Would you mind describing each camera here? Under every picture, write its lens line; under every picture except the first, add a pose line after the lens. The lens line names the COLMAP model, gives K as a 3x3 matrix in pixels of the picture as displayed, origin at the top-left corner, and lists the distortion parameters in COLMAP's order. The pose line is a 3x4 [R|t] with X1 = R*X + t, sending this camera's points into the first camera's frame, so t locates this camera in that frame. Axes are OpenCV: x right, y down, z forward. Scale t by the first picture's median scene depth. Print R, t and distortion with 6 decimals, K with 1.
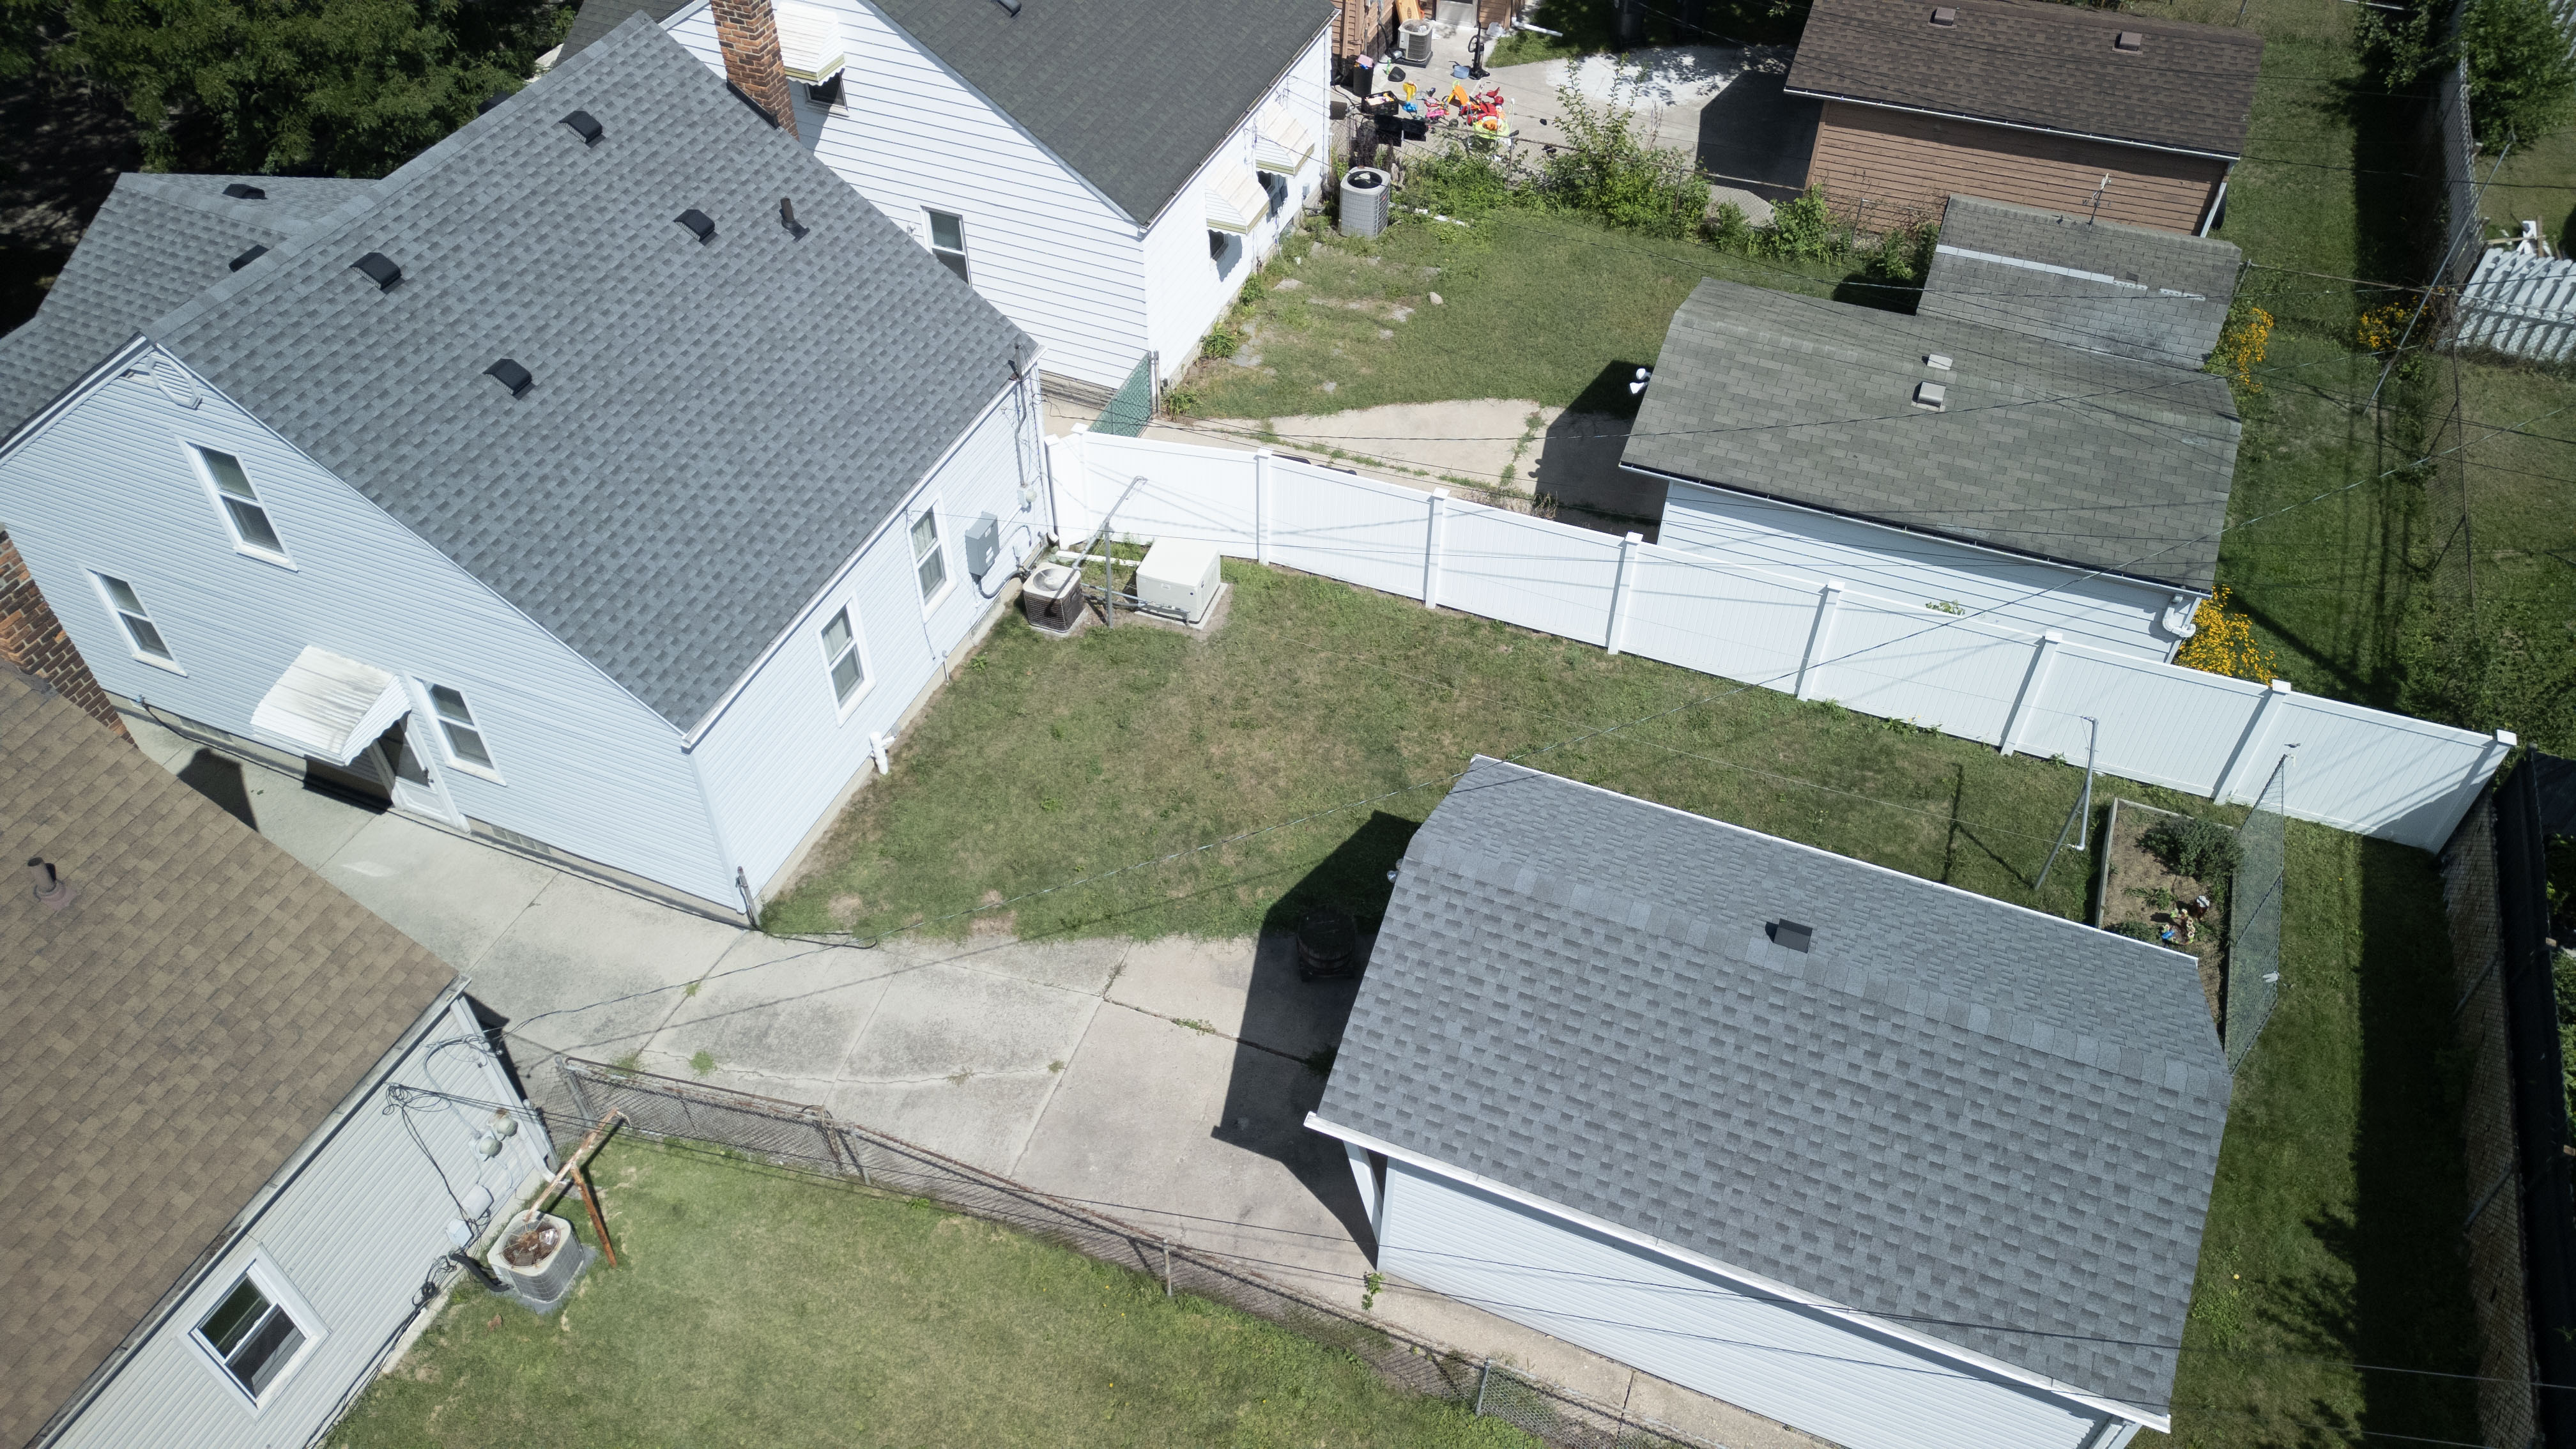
lens RADIAL K [[1789.2, 0, 1275.6], [0, 1789.2, 723.4], [0, 0, 1]] dist [0.088410, -0.090311]
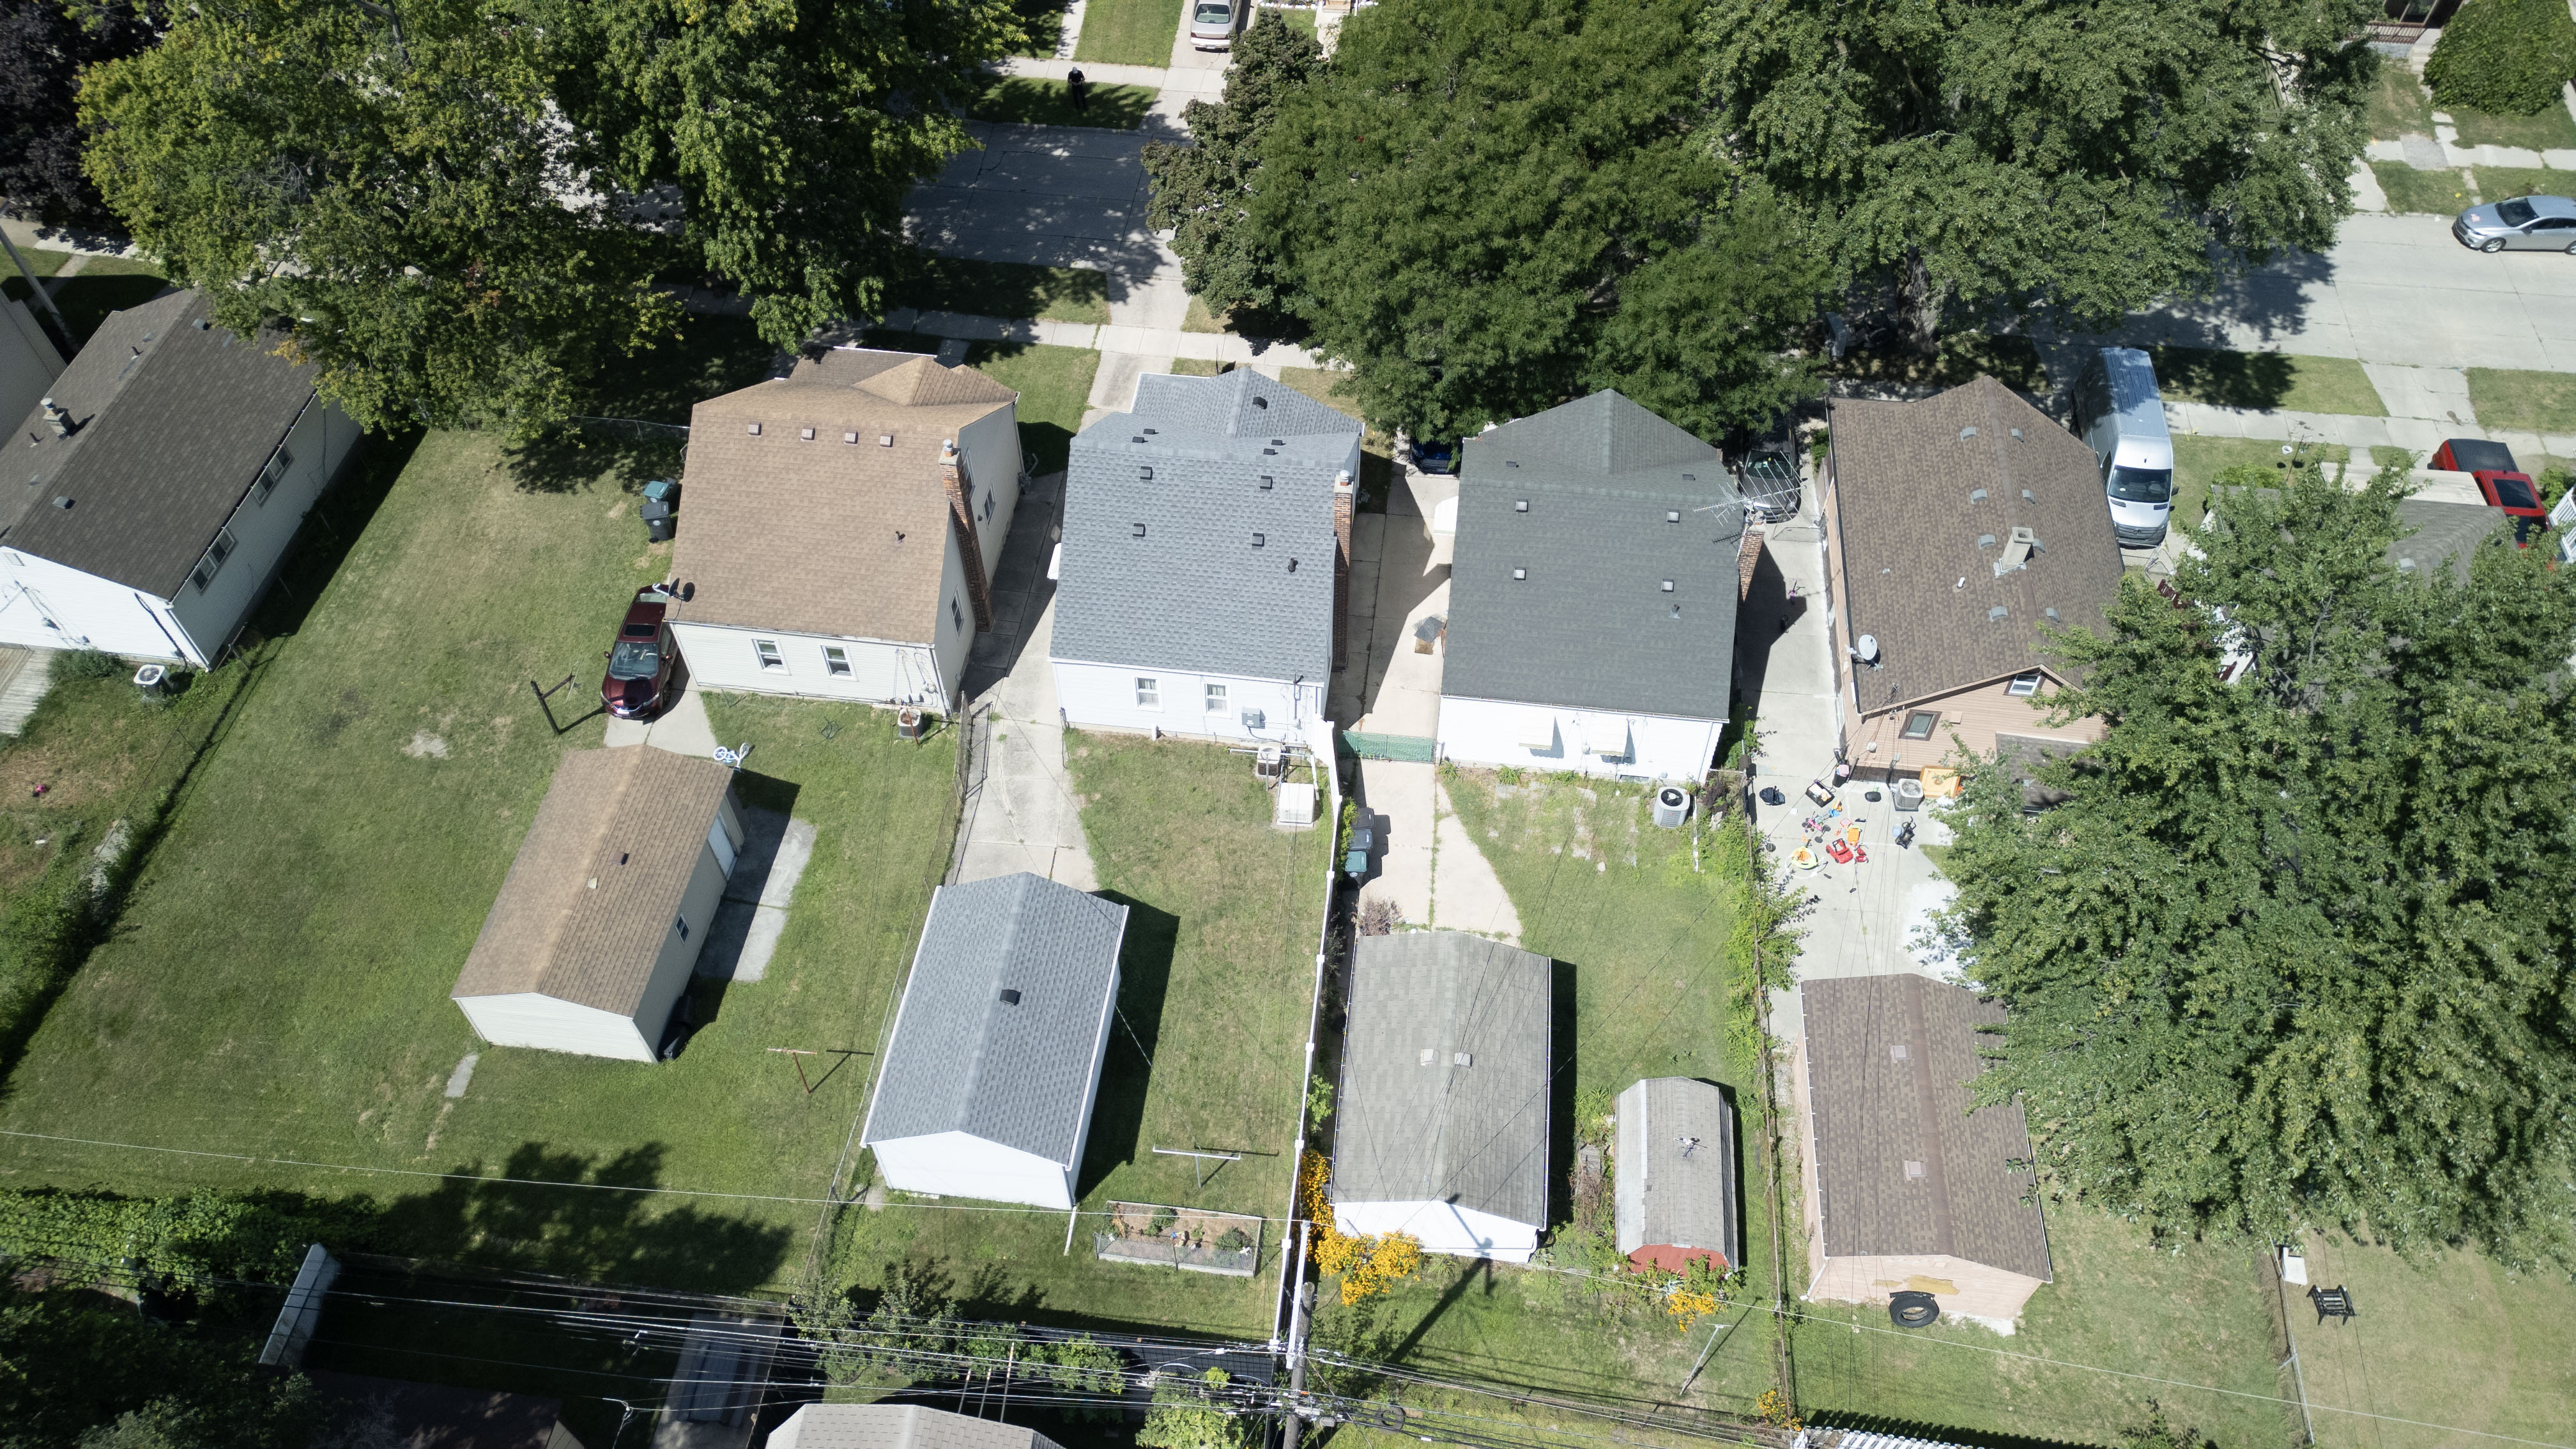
lens RADIAL K [[1770.8, 0, 1272.5], [0, 1770.8, 723.5], [0, 0, 1]] dist [0.112656, -0.131838]
pose [[0.257250, 0.754974, -0.603188, 1.237754], [-0.675628, 0.586797, 0.446314, -1.156982], [0.690905, 0.292716, 0.661035, -0.439226]]
